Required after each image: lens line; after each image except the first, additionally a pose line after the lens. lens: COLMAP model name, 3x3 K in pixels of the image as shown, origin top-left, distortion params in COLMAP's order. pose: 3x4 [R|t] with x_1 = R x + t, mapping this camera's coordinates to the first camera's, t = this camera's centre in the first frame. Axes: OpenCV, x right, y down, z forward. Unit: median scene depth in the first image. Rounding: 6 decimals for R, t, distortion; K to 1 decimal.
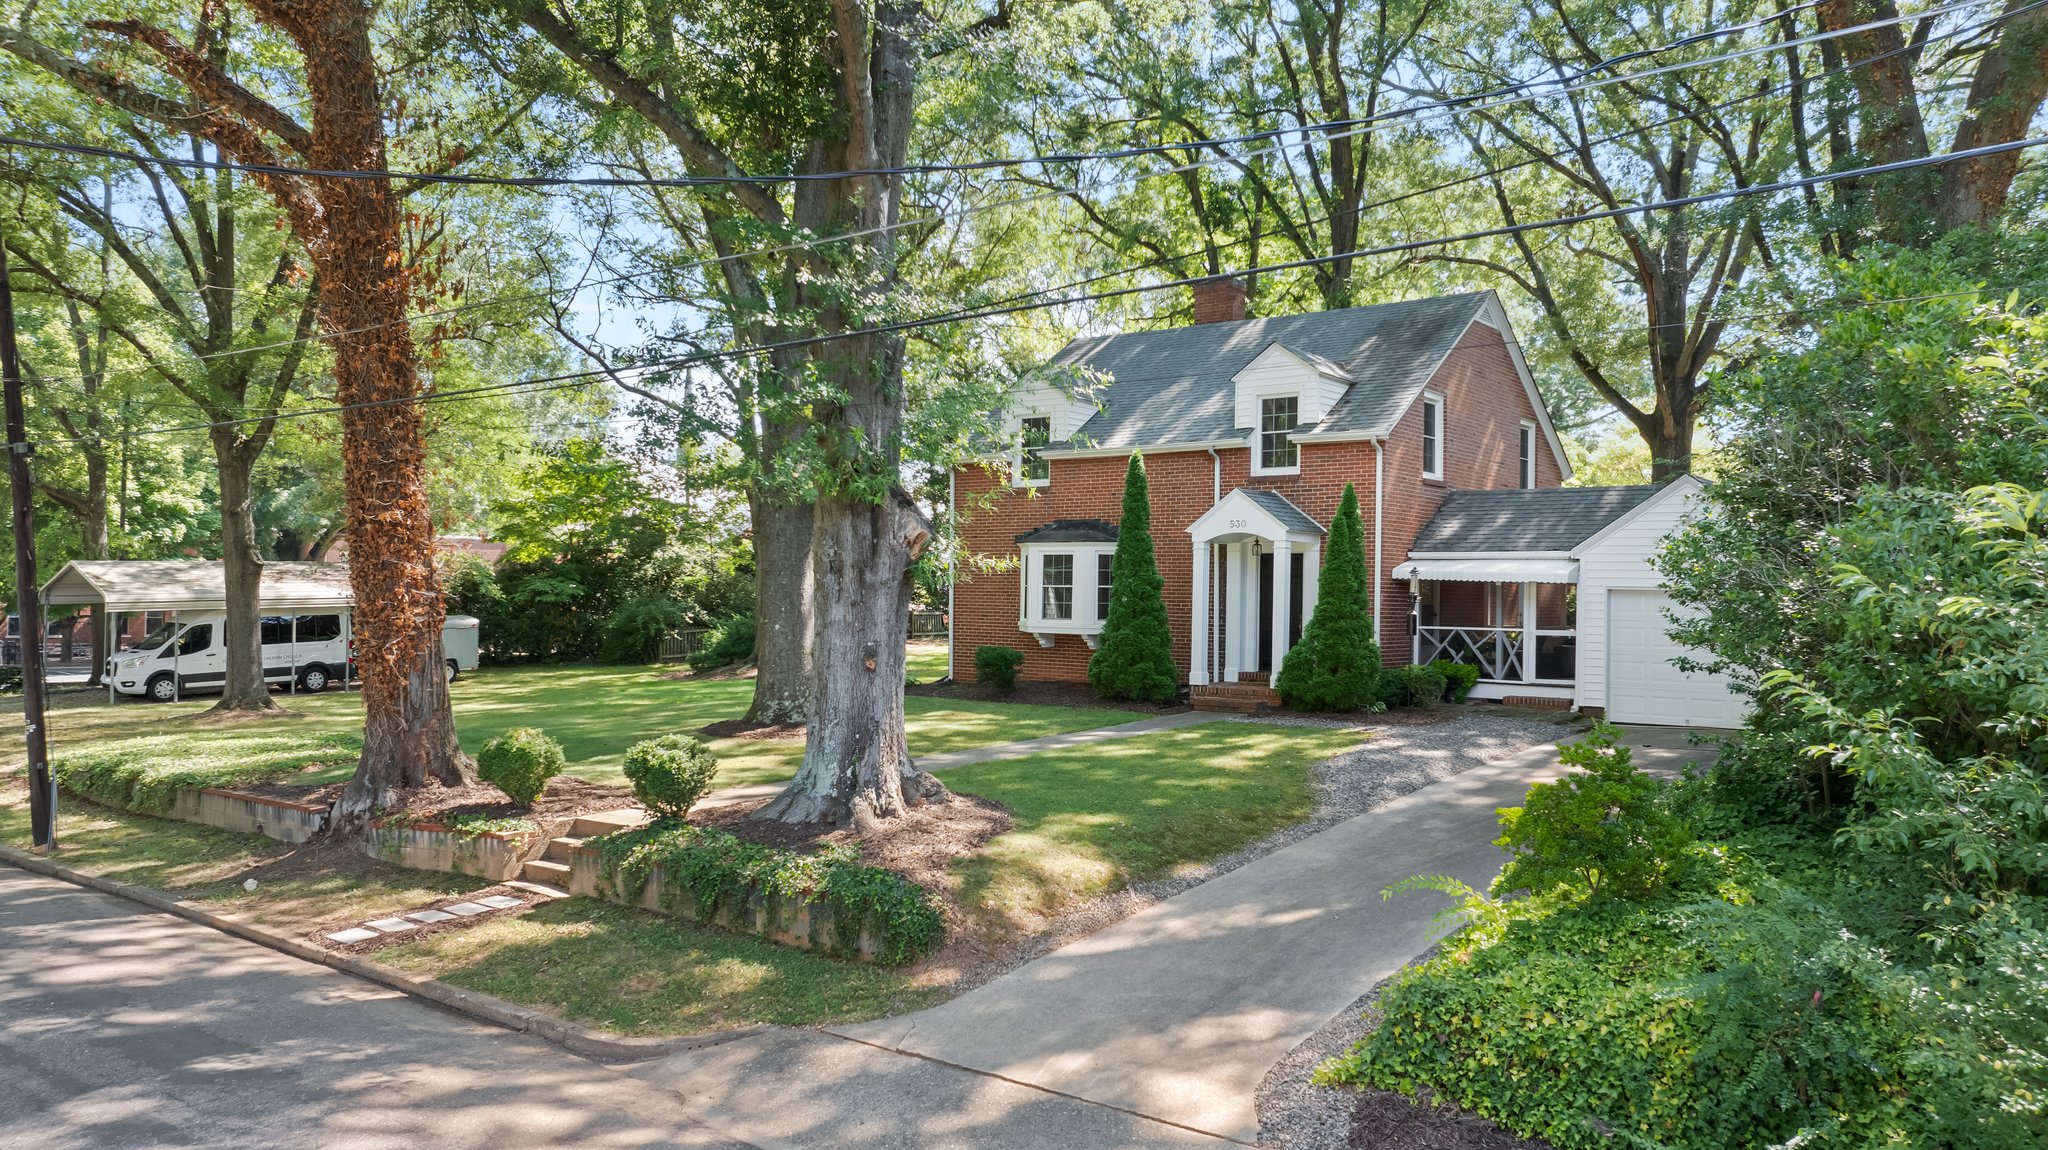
lens RADIAL K [[1514.2, 0, 1024.0], [0, 1514.2, 575.0], [0, 0, 1]] dist [-0.018078, -0.004448]
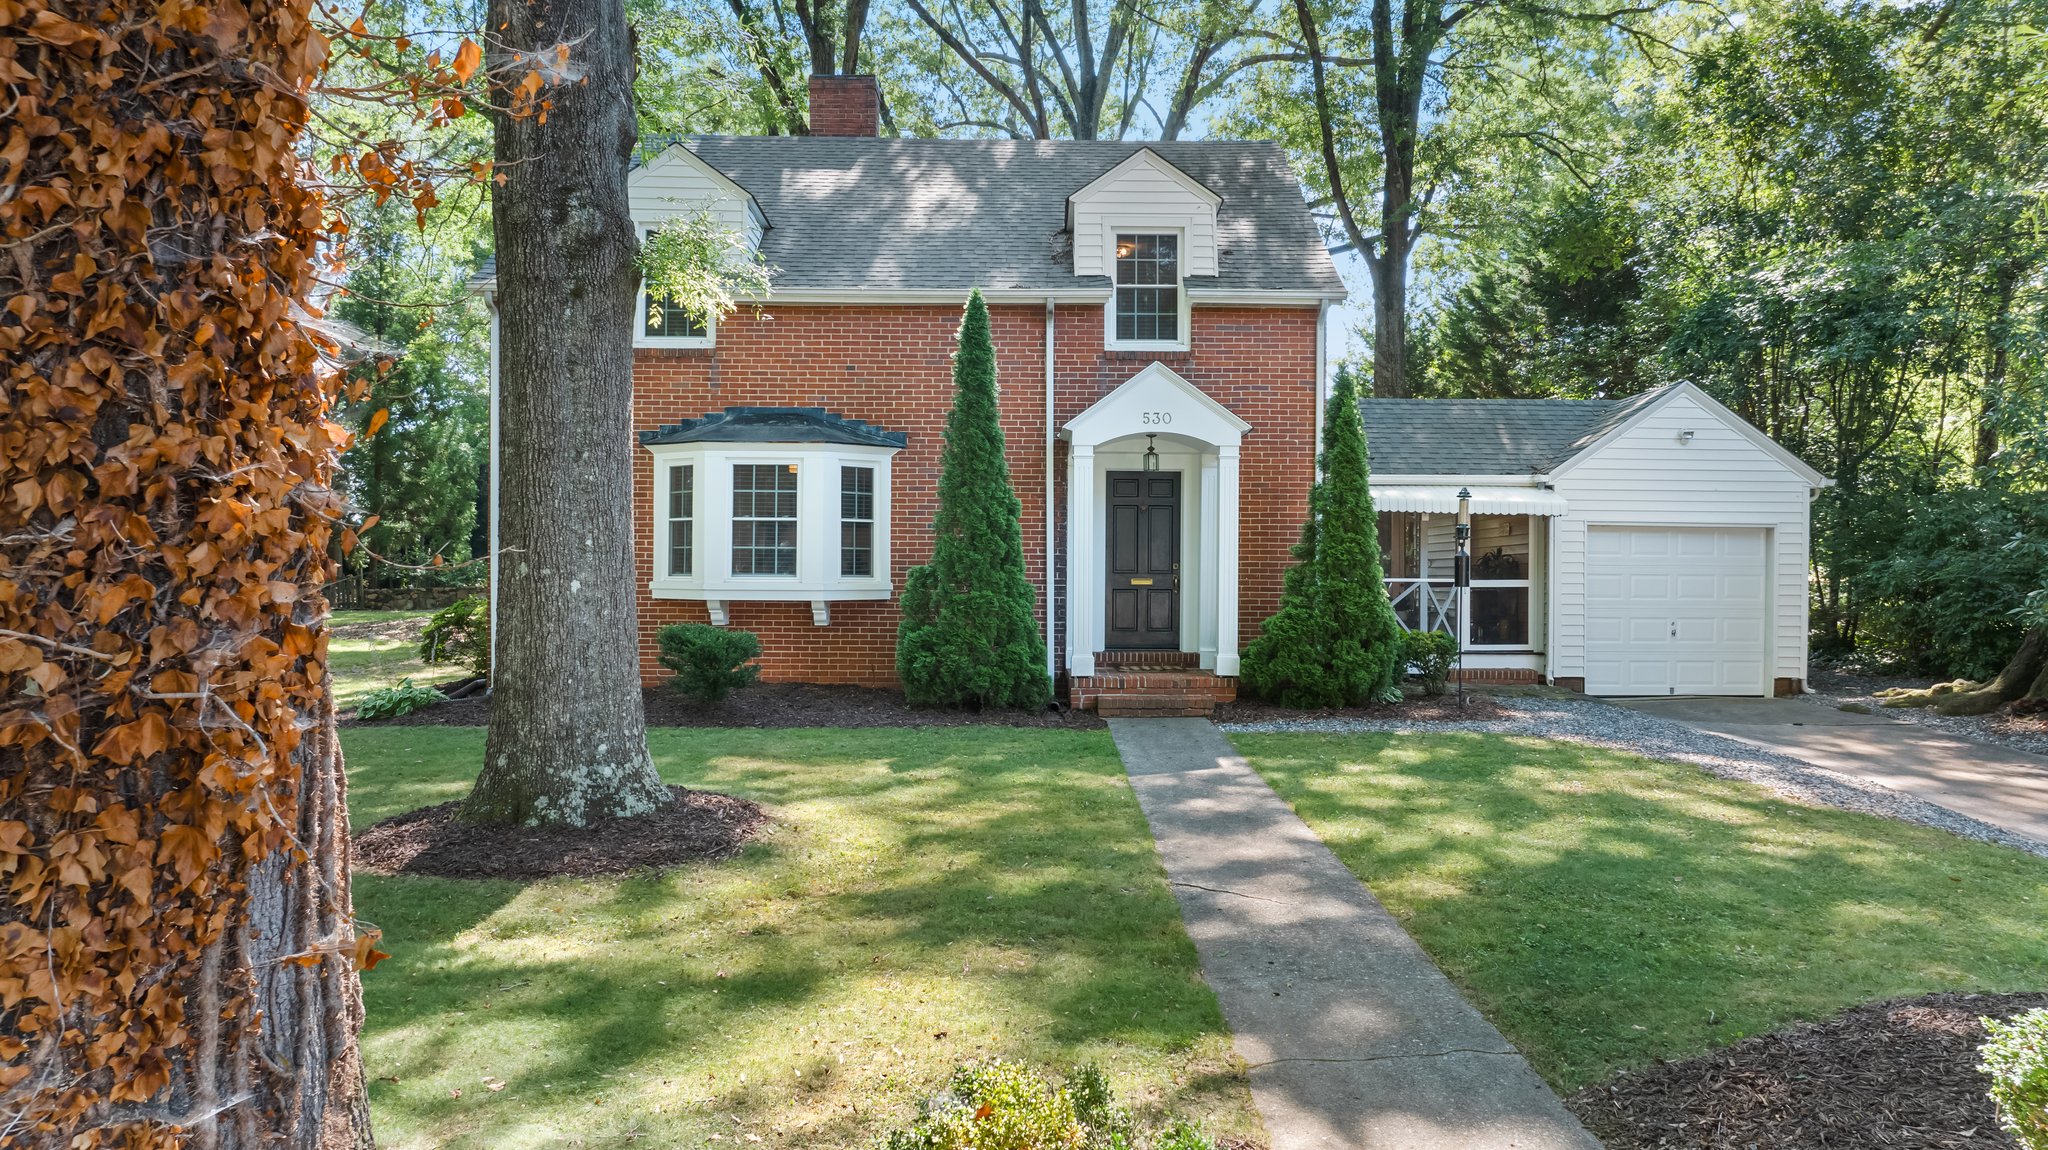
lens RADIAL K [[1479.8, 0, 1084.6], [0, 1479.8, 584.5], [0, 0, 1]] dist [-0.011089, -0.003408]
pose [[0.762941, -0.012229, 0.646353, -0.268698], [-0.001814, 0.999777, 0.021057, 0.021724], [-0.646466, -0.017238, 0.762748, 0.522914]]
